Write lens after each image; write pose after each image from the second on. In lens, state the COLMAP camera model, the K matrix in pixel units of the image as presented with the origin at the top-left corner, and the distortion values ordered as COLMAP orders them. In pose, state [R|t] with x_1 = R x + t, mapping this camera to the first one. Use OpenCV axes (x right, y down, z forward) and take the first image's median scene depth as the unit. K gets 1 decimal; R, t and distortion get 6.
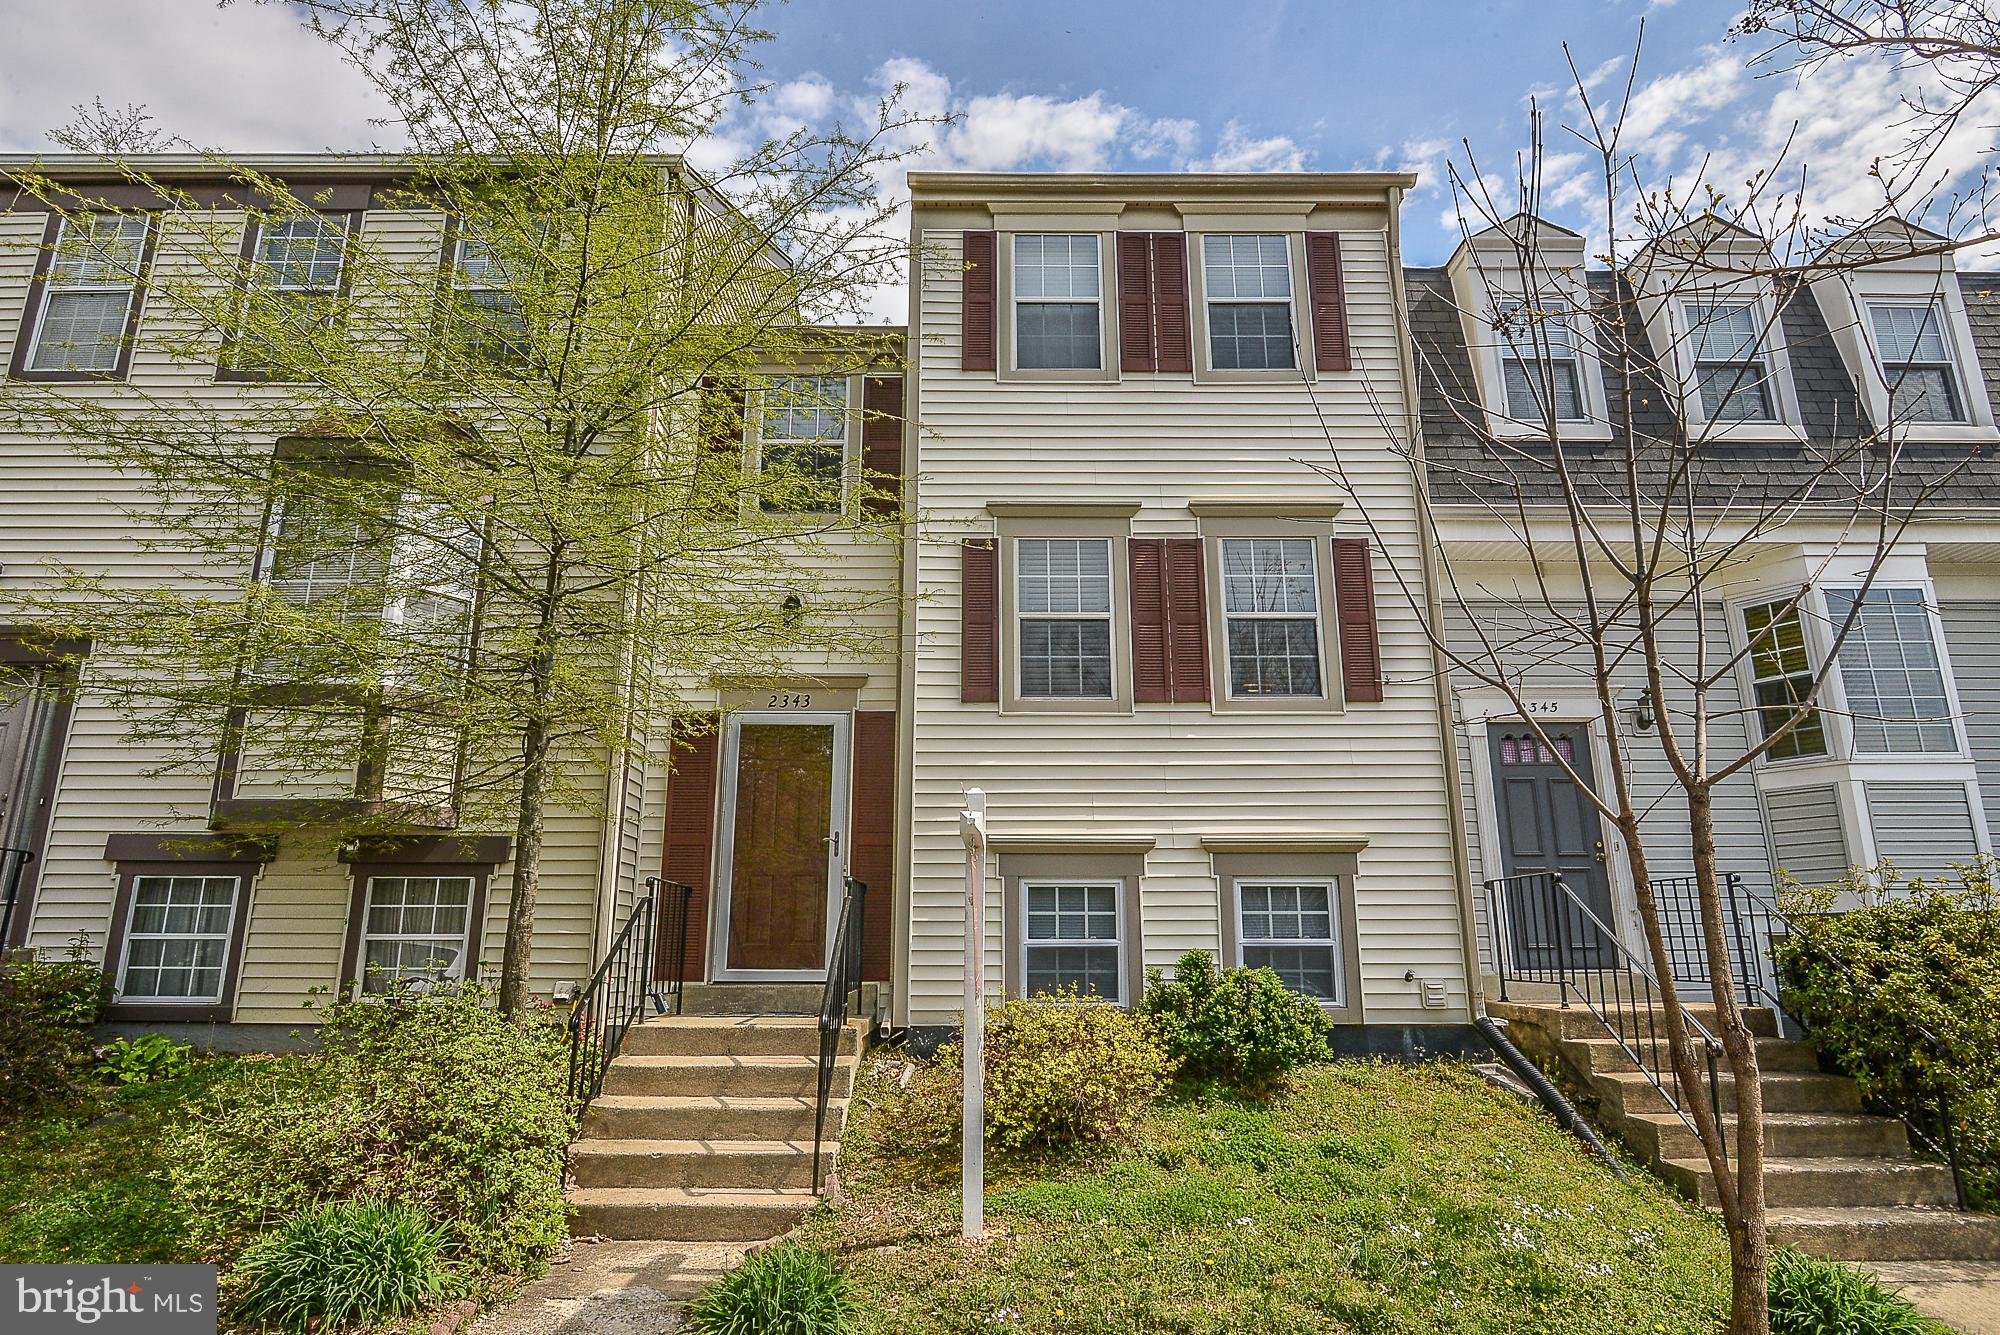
lens RADIAL K [[1080.9, 0, 933.8], [0, 1080.9, 566.2], [0, 0, 1]] dist [-0.003651, -0.001483]
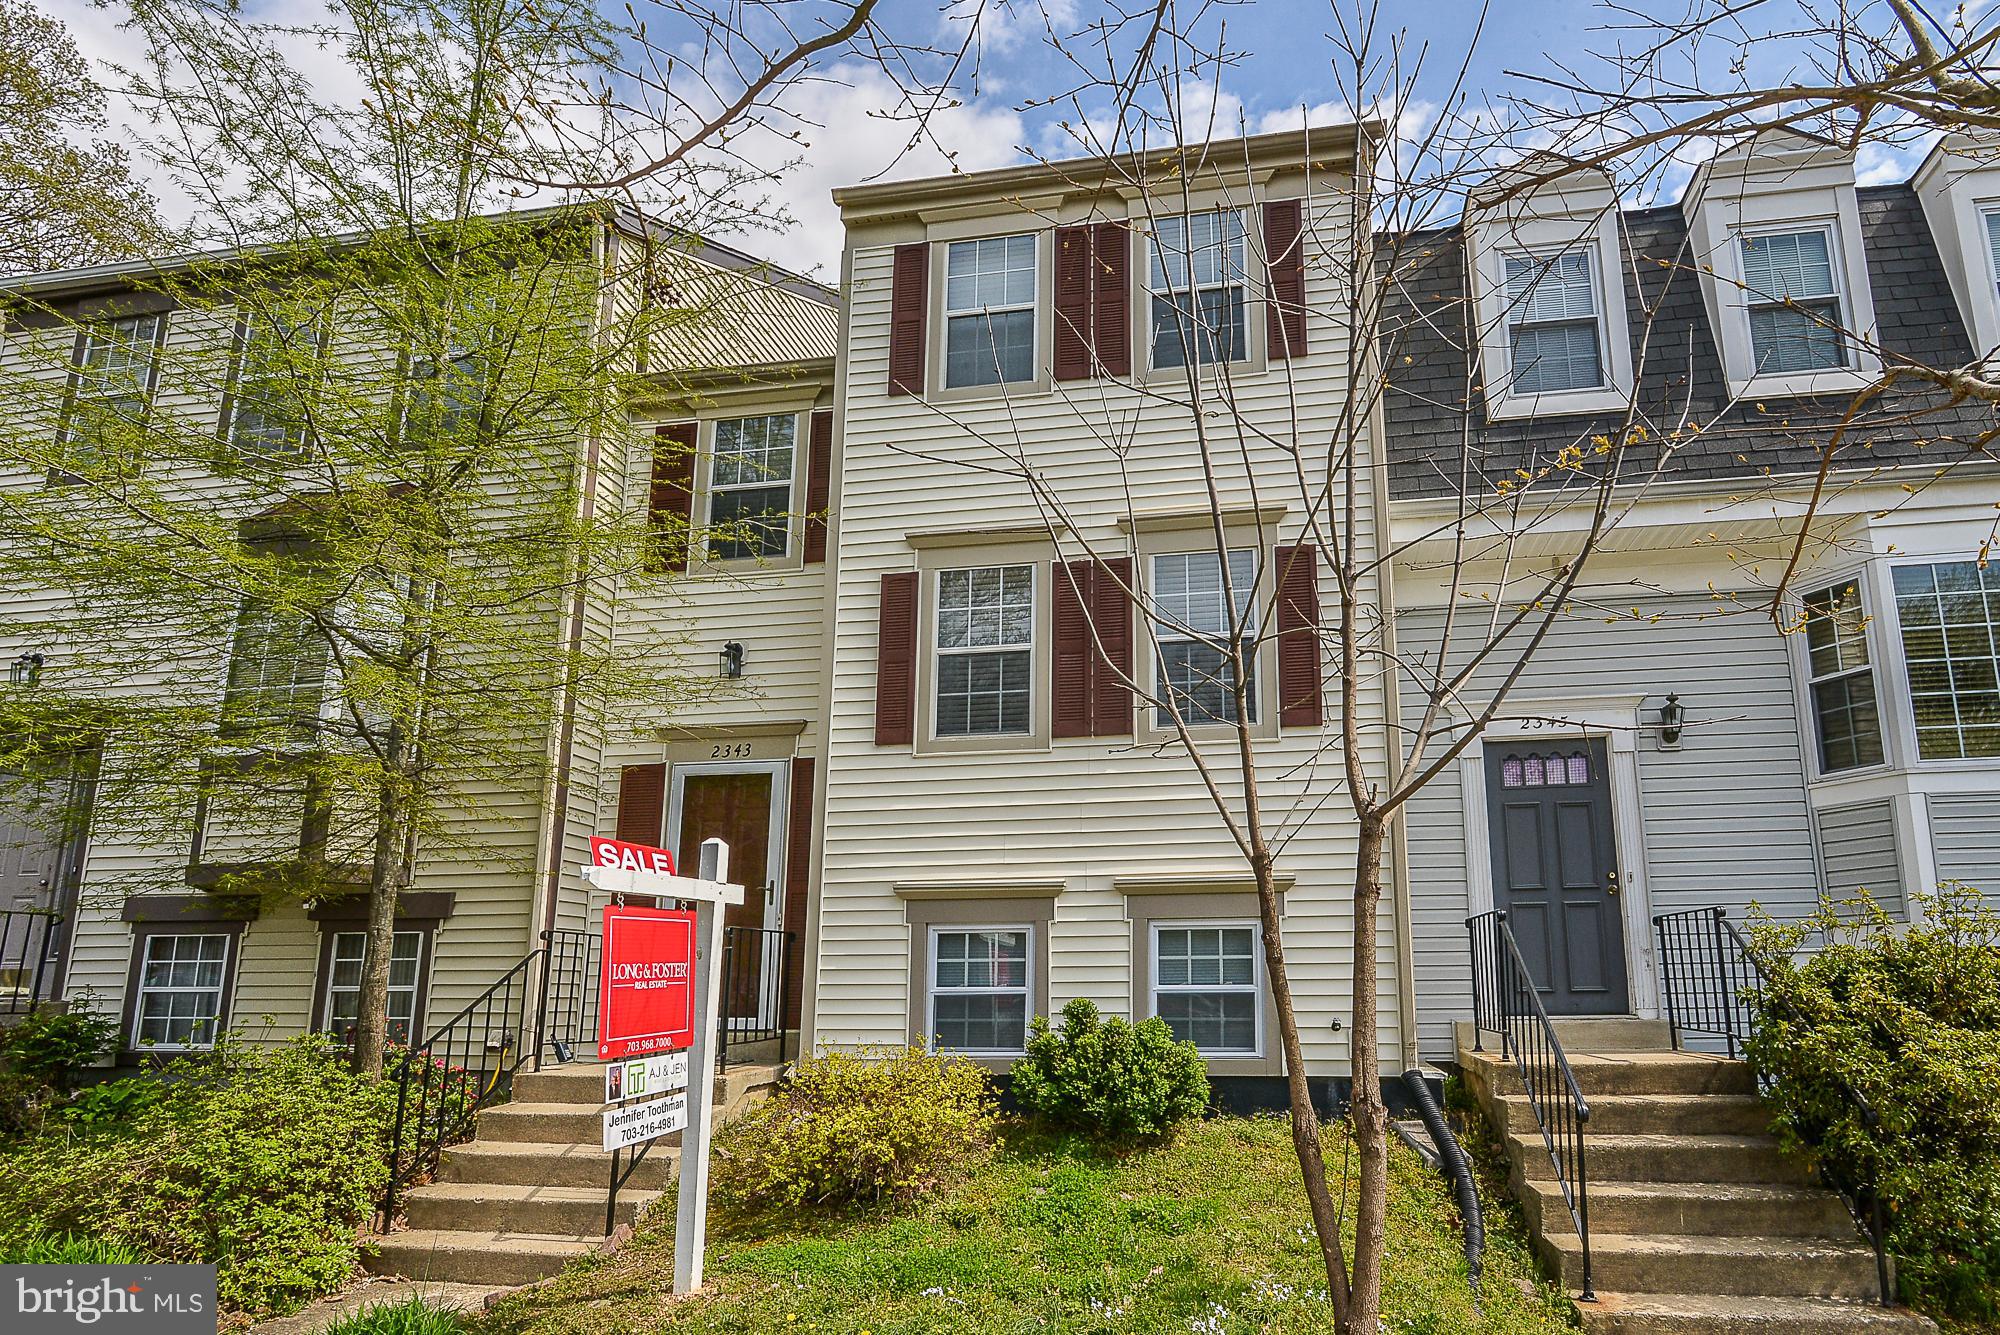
lens RADIAL K [[1092.9, 0, 1004.0], [0, 1092.9, 671.7], [0, 0, 1]] dist [-0.006371, -0.001093]
pose [[0.985840, -0.052891, -0.159130, 0.290692], [0.062174, 0.996607, 0.053931, 0.015387], [0.155738, -0.063061, 0.985784, 0.063493]]
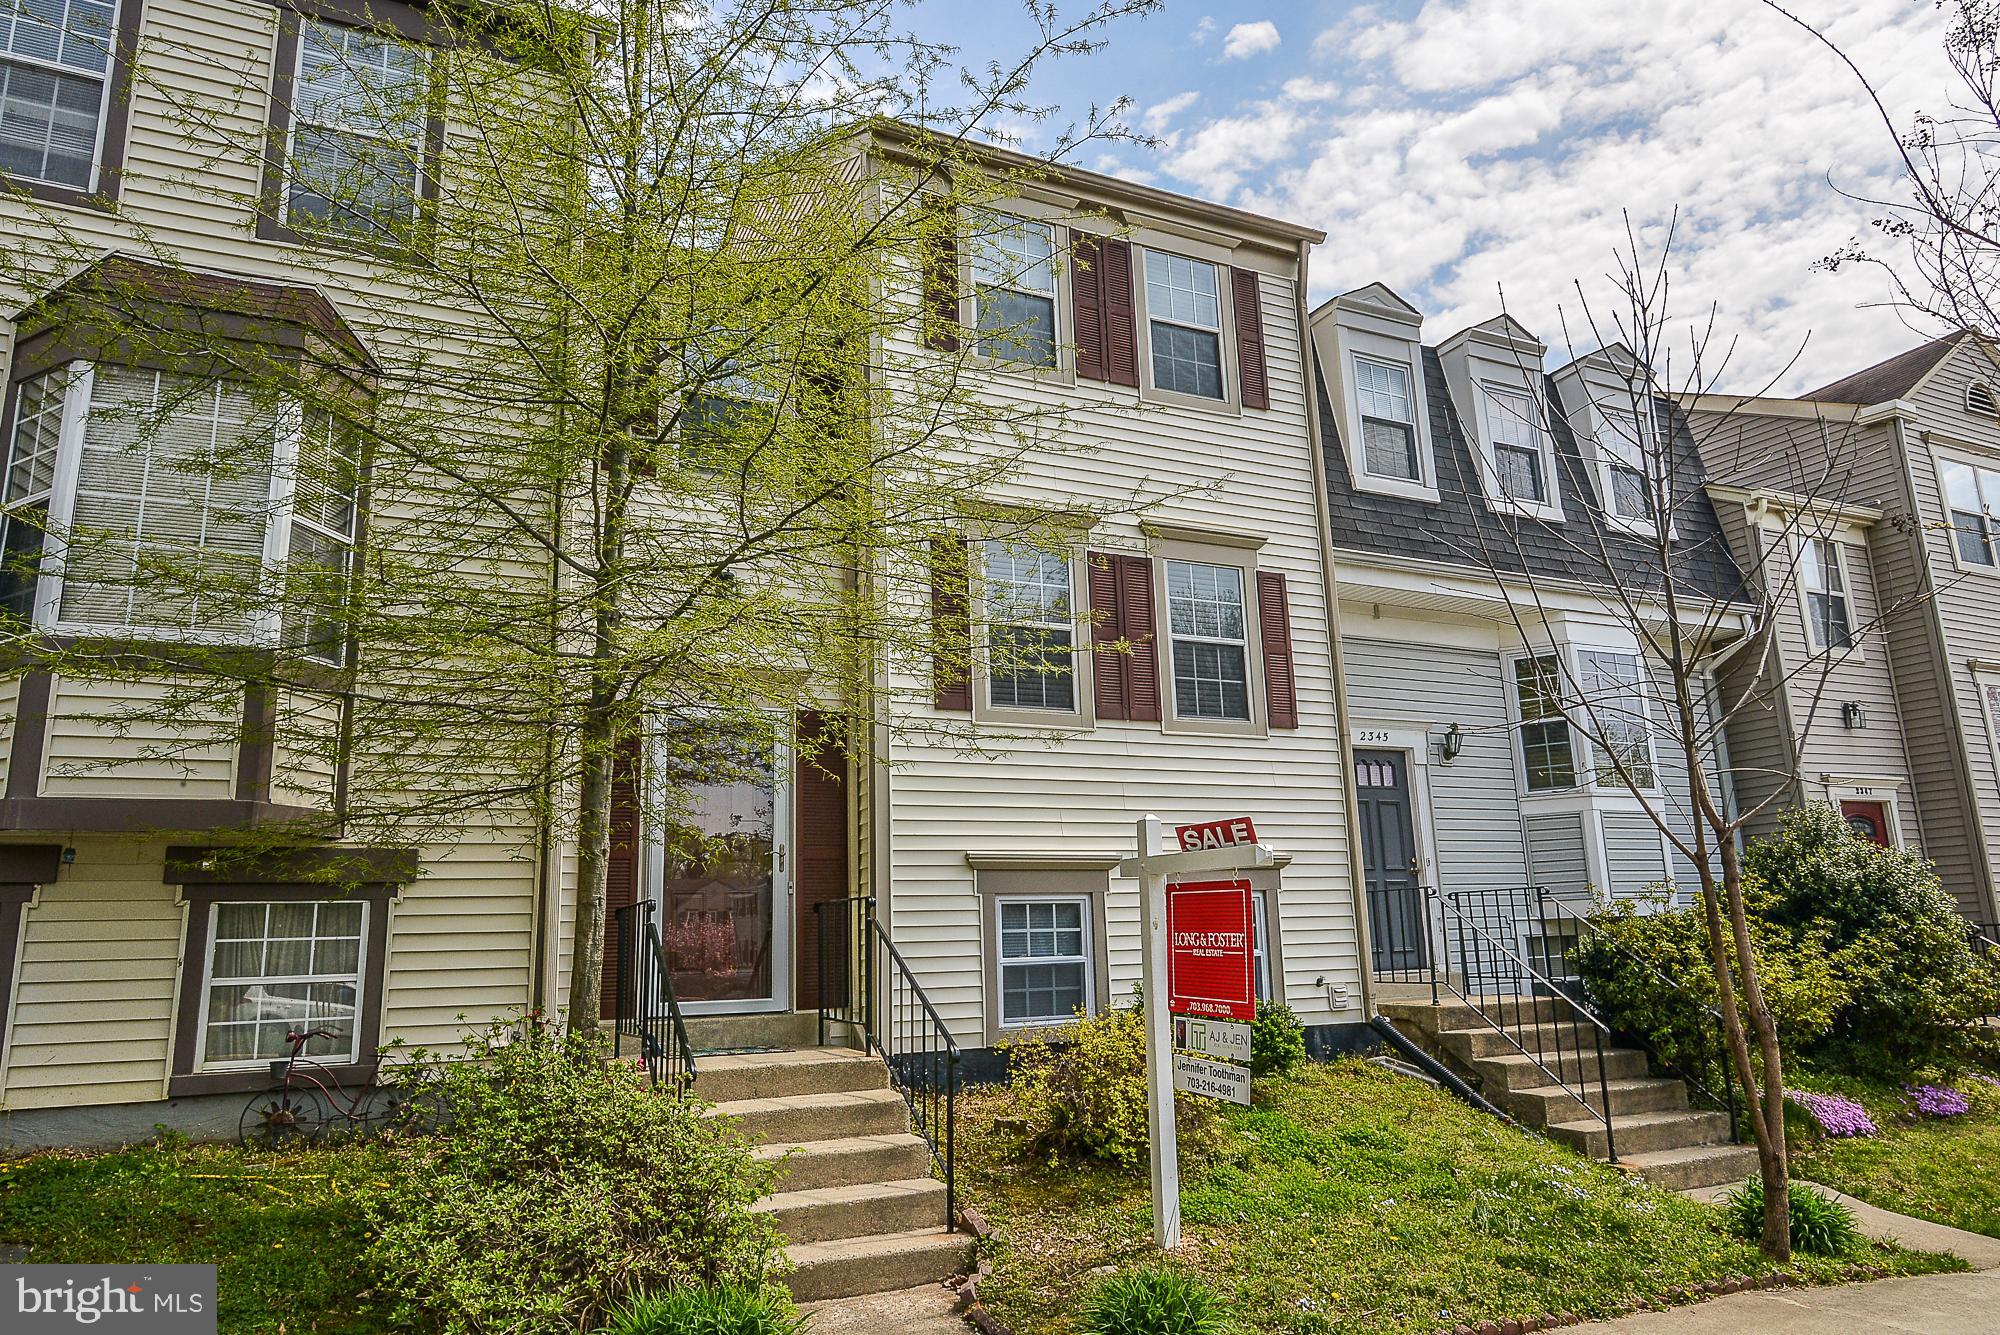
lens RADIAL K [[1232.1, 0, 918.6], [0, 1232.1, 564.8], [0, 0, 1]] dist [0.001761, 0.000274]
pose [[0.914073, 0.095830, 0.394065, -0.412491], [-0.107029, 0.994235, 0.006483, -0.003345], [-0.391171, -0.048102, 0.919060, 0.029638]]
